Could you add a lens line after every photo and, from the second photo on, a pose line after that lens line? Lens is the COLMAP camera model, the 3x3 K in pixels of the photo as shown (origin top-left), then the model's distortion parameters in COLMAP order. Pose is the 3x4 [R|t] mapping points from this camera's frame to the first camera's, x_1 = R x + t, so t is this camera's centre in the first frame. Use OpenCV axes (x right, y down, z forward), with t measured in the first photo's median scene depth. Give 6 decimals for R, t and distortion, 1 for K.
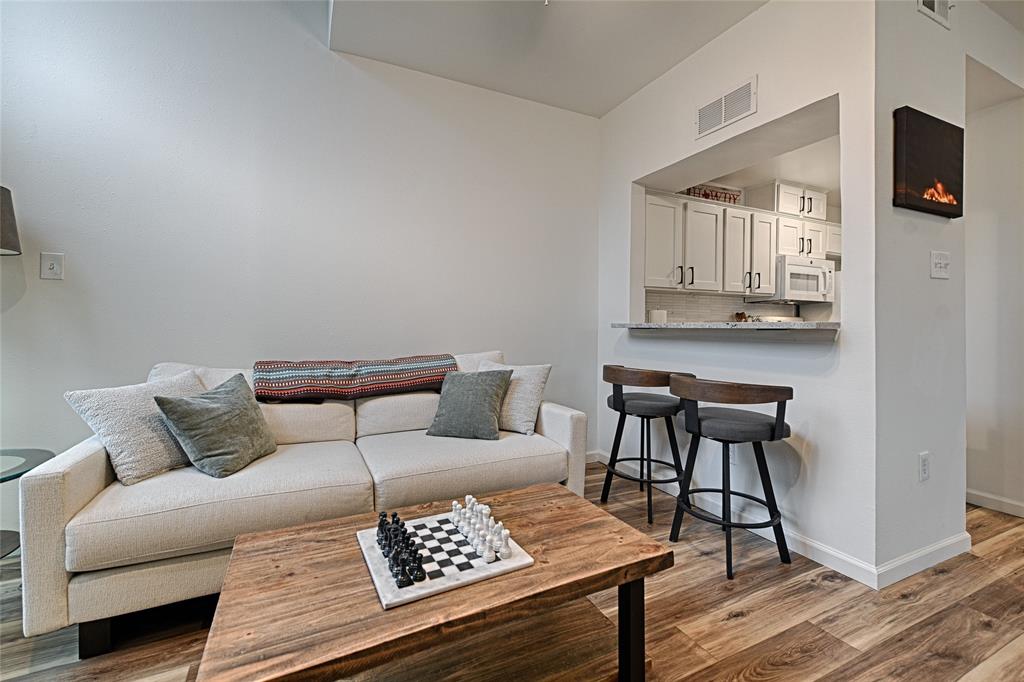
lens RADIAL K [[439.3, 0, 512.0], [0, 439.3, 319.9], [0, 0, 1]] dist [0.000693, 0.000181]
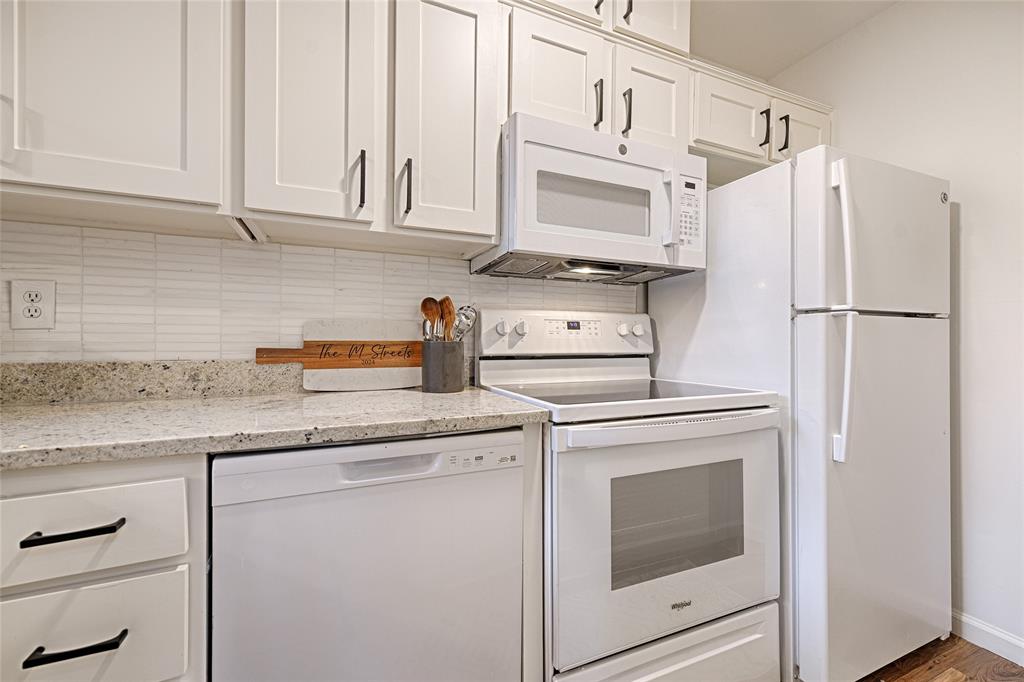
lens RADIAL K [[410.5, 0, 512.0], [0, 410.5, 341.0], [0, 0, 1]] dist [0.000041, -0.000007]
pose [[0.998773, -0.006026, -0.049161, 0.723486], [0.006144, 0.999979, 0.002254, 0.022149], [0.049147, -0.002553, 0.998788, 0.798246]]
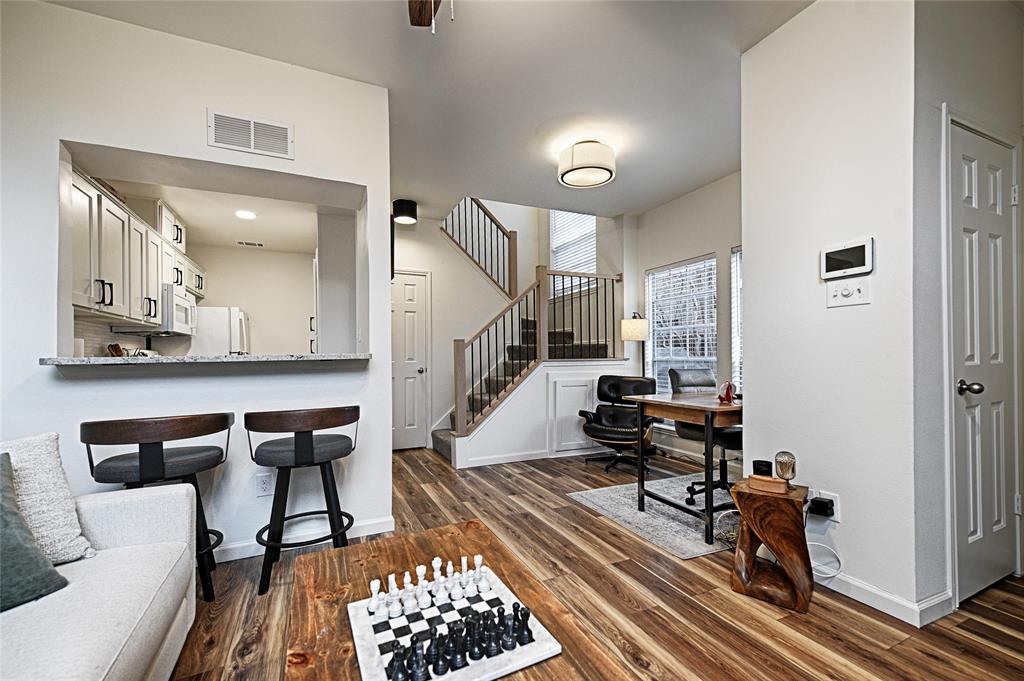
lens RADIAL K [[429.2, 0, 516.6], [0, 429.2, 356.0], [0, 0, 1]] dist [0.000557, 0.000058]
pose [[0.001486, -0.006880, 0.999975, -0.334069], [0.002802, 0.999972, 0.006875, 0.002354], [-0.999995, 0.002791, 0.001505, 0.300226]]
